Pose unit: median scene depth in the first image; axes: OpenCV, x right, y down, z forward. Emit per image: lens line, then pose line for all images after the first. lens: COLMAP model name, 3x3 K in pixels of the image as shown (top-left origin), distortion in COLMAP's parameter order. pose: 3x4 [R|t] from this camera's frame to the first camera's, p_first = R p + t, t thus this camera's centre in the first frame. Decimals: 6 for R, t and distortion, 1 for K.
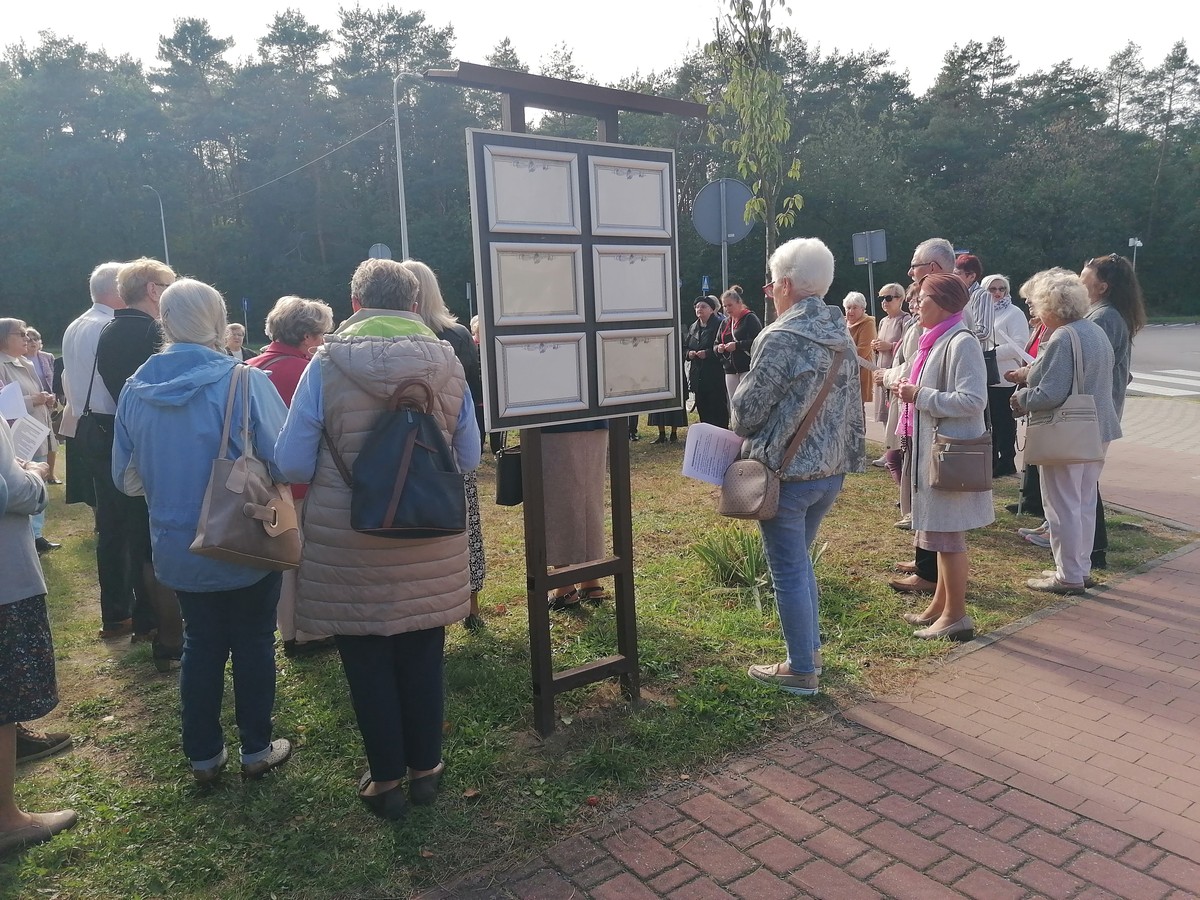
lens RADIAL K [[894.5, 0, 603.4], [0, 894.5, 451.1], [0, 0, 1]] dist [0.085219, -0.099498]
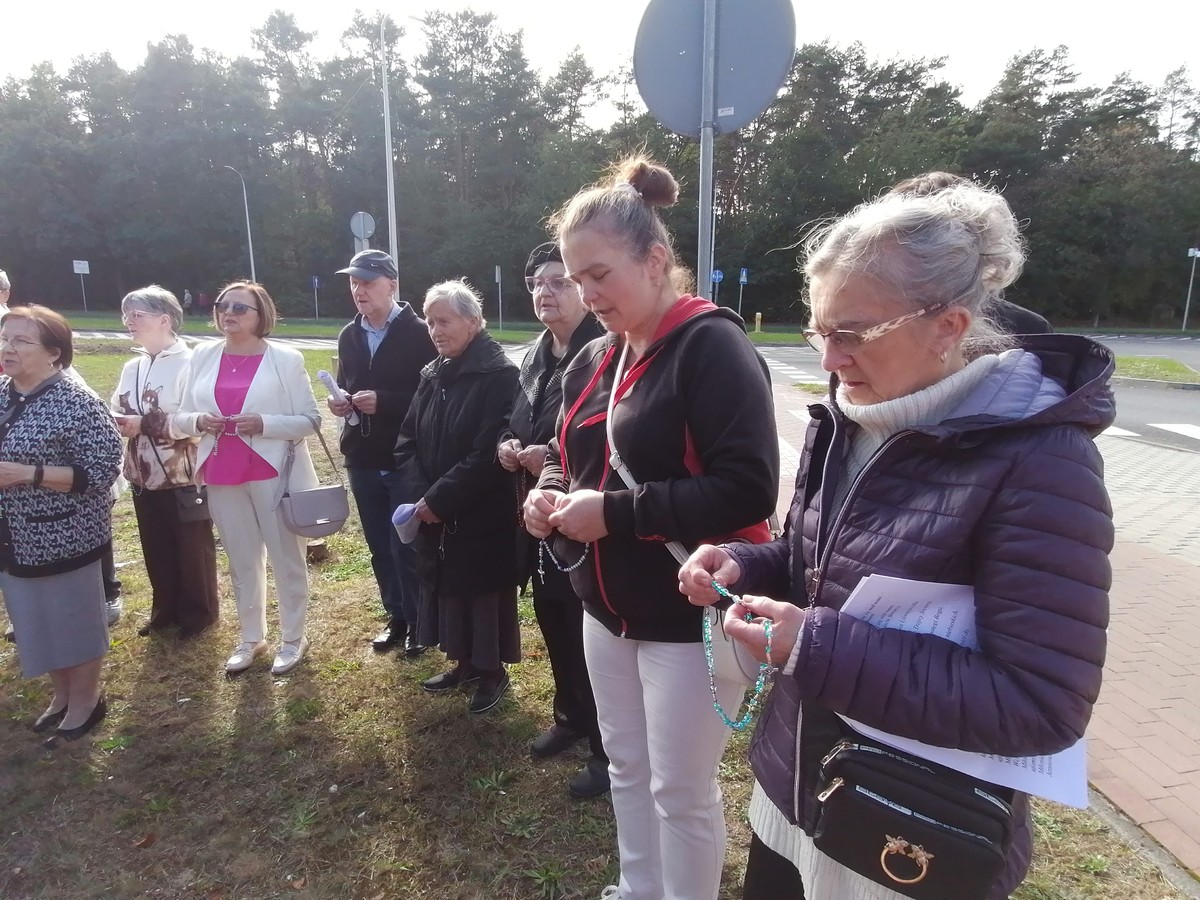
lens RADIAL K [[720.5, 0, 581.5], [0, 720.5, 457.9], [0, 0, 1]] dist [0.024745, -0.012582]
pose [[0.992152, 0.064698, -0.107001, 0.025263], [-0.057952, 0.996201, 0.065000, -0.021461], [0.110799, -0.058289, 0.992132, 0.137008]]
